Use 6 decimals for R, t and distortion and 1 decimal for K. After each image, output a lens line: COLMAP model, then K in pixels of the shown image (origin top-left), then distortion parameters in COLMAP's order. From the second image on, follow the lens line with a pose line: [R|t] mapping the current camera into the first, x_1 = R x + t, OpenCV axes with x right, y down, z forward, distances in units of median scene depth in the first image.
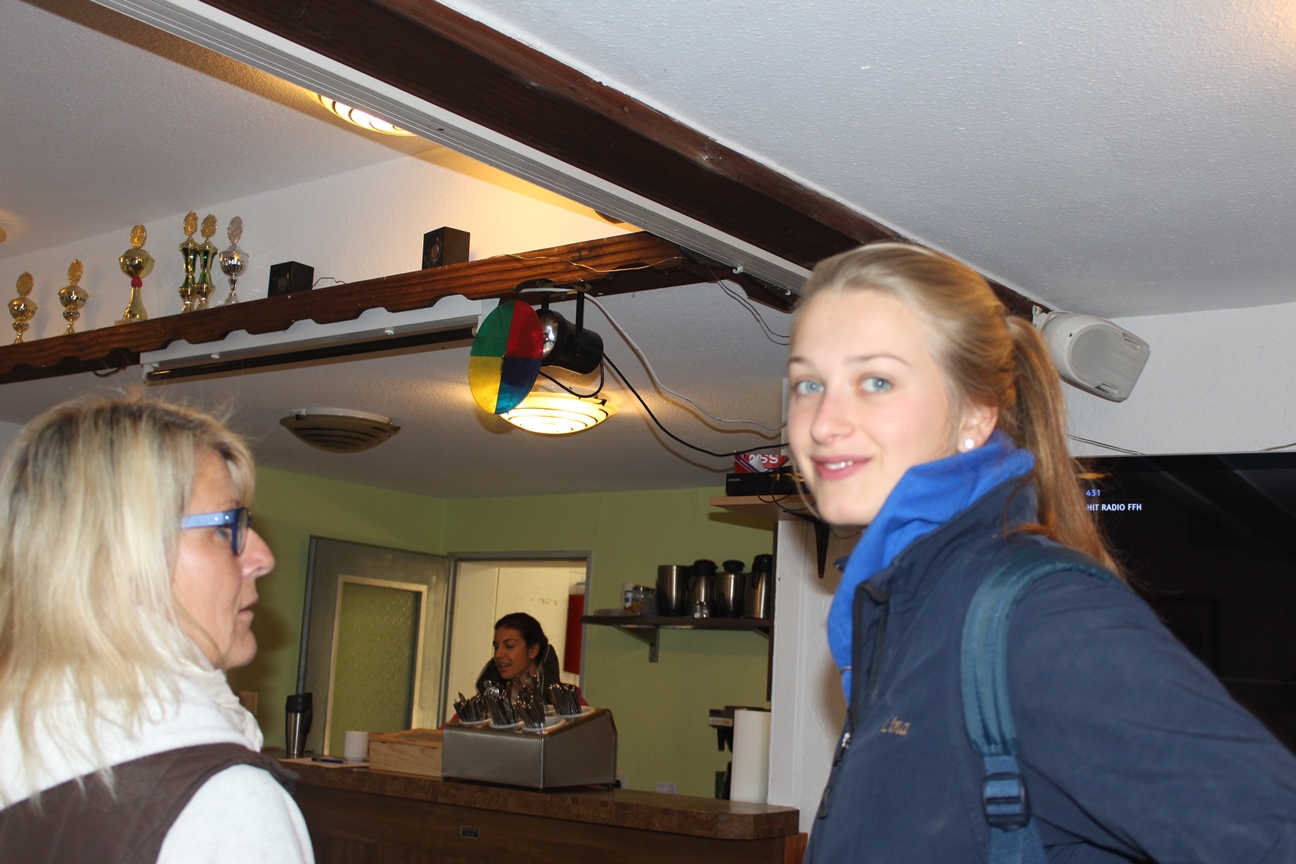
lens RADIAL K [[1421.2, 0, 648.0], [0, 1421.2, 432.0], [0, 0, 1]] dist [-0.009478, -0.007736]
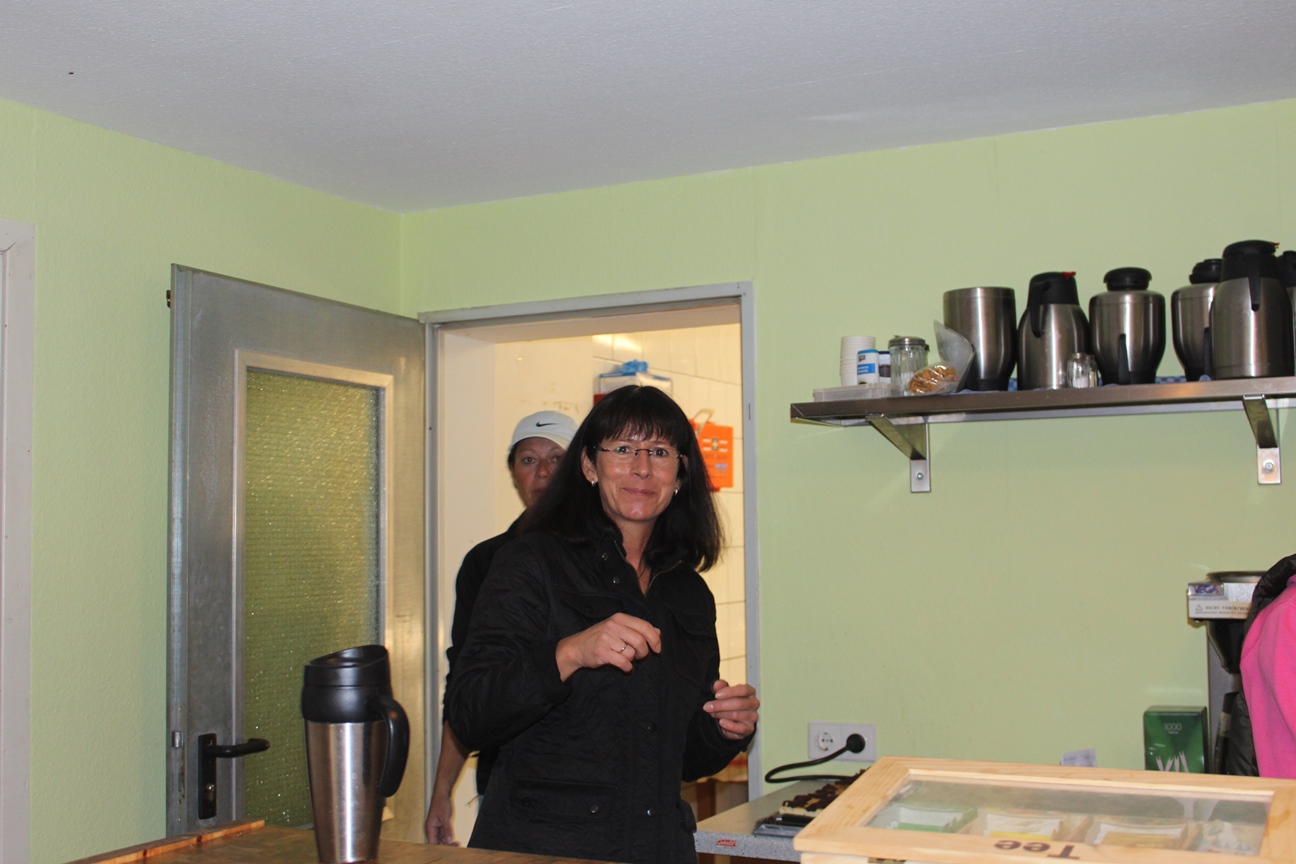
lens RADIAL K [[1421.2, 0, 648.0], [0, 1421.2, 432.0], [0, 0, 1]] dist [-0.009478, -0.007736]
pose [[0.979719, -0.053456, 0.193116, -0.173108], [0.032948, 0.993617, 0.107890, 0.080747], [-0.197650, -0.099339, 0.975226, 0.517164]]
